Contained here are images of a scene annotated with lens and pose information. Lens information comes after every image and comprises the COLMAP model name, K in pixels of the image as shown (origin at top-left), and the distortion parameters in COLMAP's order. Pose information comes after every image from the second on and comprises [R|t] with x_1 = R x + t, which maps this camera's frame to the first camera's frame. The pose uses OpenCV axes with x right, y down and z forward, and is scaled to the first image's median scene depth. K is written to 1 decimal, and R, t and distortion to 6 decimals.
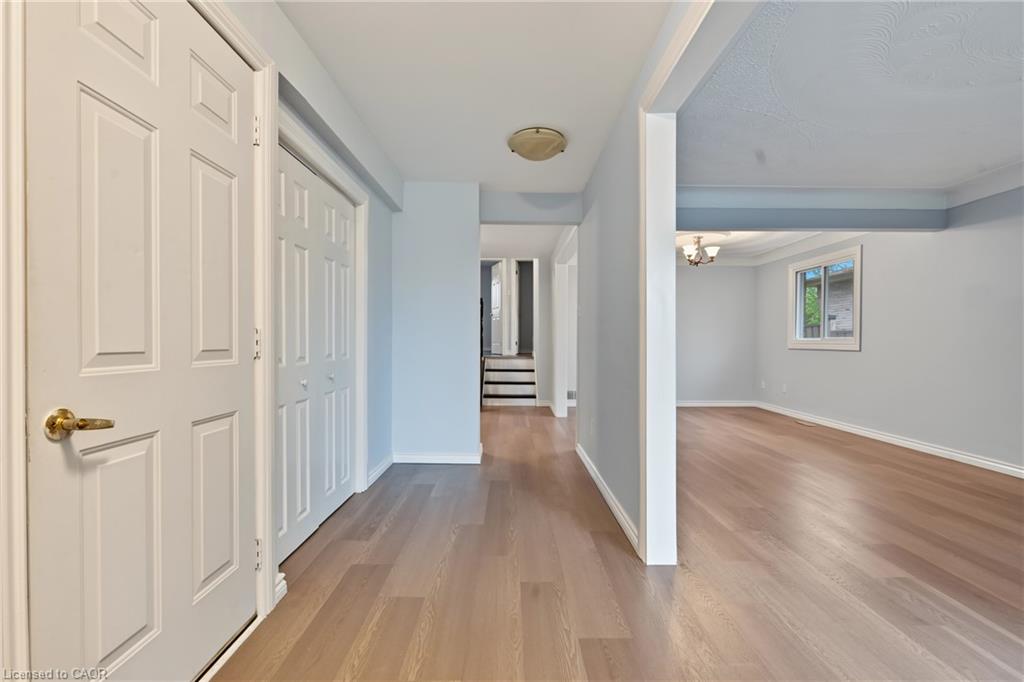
lens RADIAL K [[448.9, 0, 504.9], [0, 448.9, 344.0], [0, 0, 1]] dist [-0.000572, -0.000024]
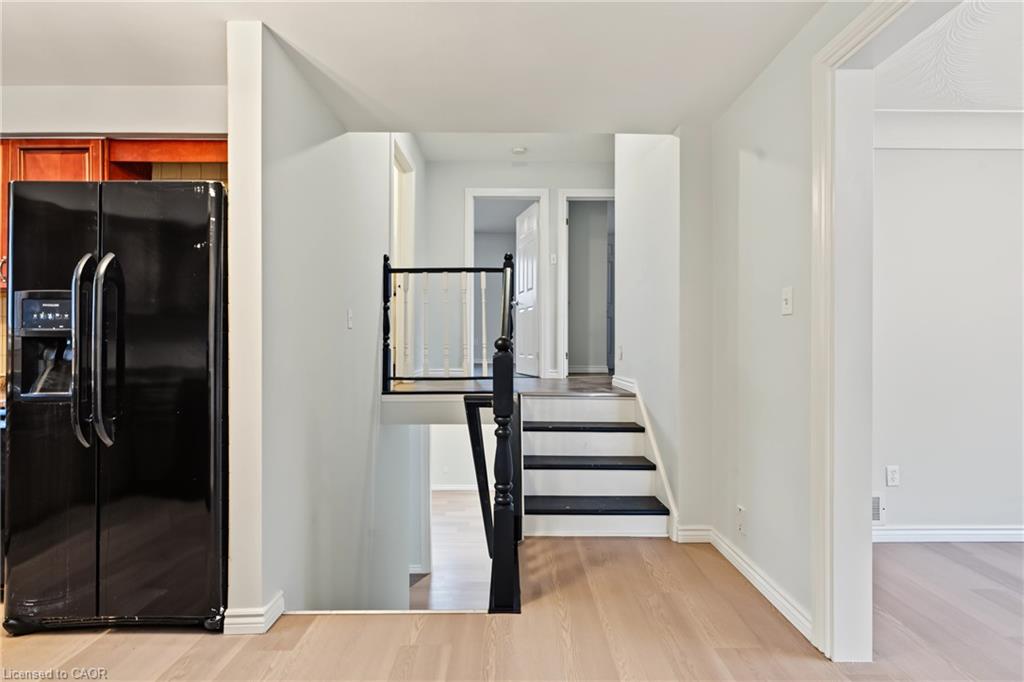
lens RADIAL K [[463.5, 0, 511.2], [0, 463.5, 346.9], [0, 0, 1]] dist [-0.001373, -0.000802]
pose [[0.999957, -0.000188, 0.009241, -0.078998], [0.000235, 0.999987, -0.005024, -0.016932], [-0.009240, 0.005026, 0.999945, 0.799329]]
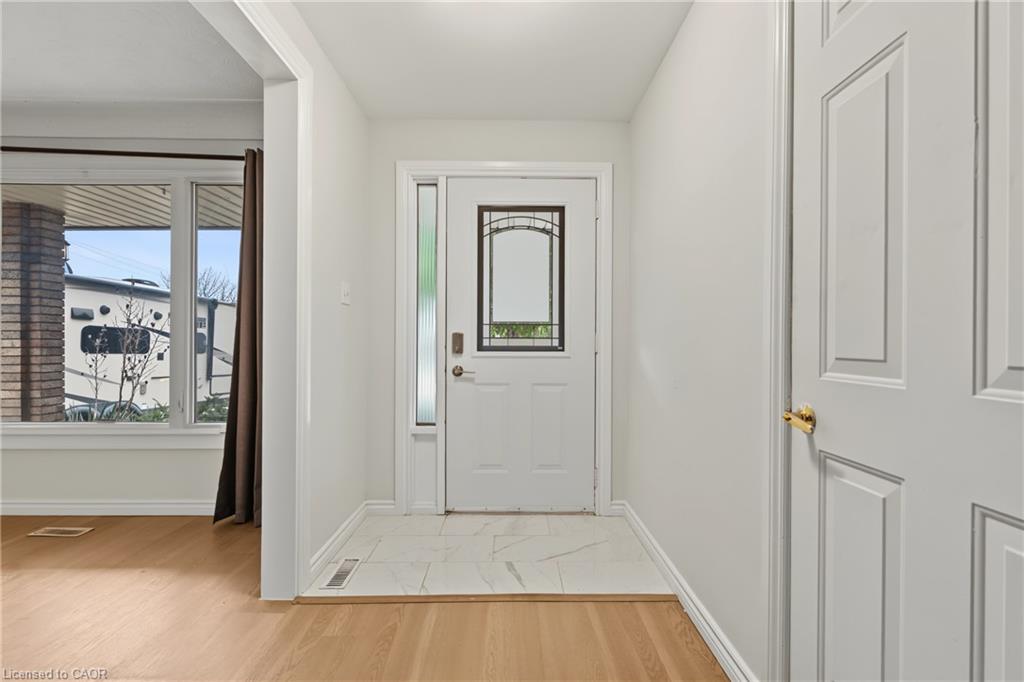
lens RADIAL K [[465.2, 0, 517.6], [0, 465.2, 345.0], [0, 0, 1]] dist [-0.000230, -0.000060]
pose [[-0.999881, -0.008036, -0.013184, -0.037995], [-0.008165, 0.999919, 0.009712, -0.002568], [0.013105, 0.009819, -0.999866, 0.362073]]
